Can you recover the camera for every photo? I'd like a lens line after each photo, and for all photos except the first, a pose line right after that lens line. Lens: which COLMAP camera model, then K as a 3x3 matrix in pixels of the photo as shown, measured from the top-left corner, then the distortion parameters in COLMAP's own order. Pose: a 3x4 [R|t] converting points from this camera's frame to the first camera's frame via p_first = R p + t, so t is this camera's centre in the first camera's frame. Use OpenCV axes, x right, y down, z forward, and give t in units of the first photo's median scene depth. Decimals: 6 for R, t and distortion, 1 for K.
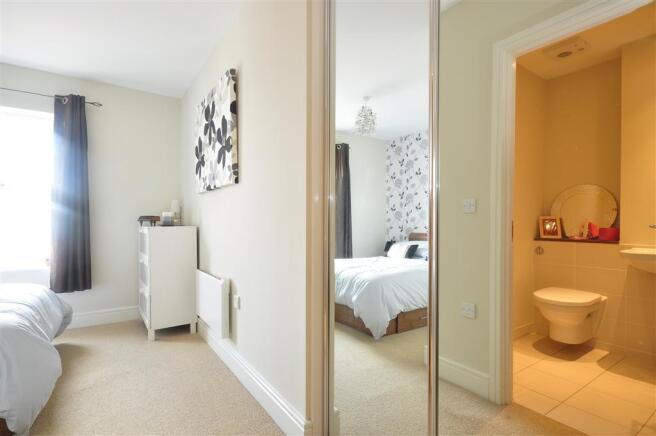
lens RADIAL K [[332.3, 0, 328.8], [0, 332.3, 220.7], [0, 0, 1]] dist [-0.000192, 0.000981]
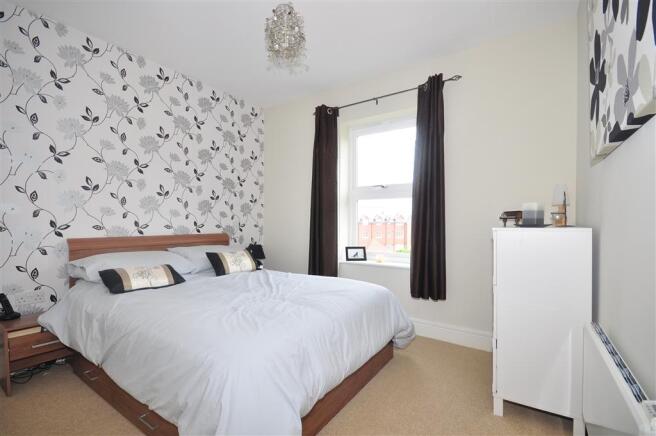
lens RADIAL K [[294.7, 0, 329.8], [0, 294.7, 222.1], [0, 0, 1]] dist [0.001823, -0.000349]
pose [[0.362454, 0.005811, -0.931984, -0.130718], [-0.005125, 0.999978, 0.004242, 0.007052], [0.931988, 0.003239, 0.362476, 0.464932]]
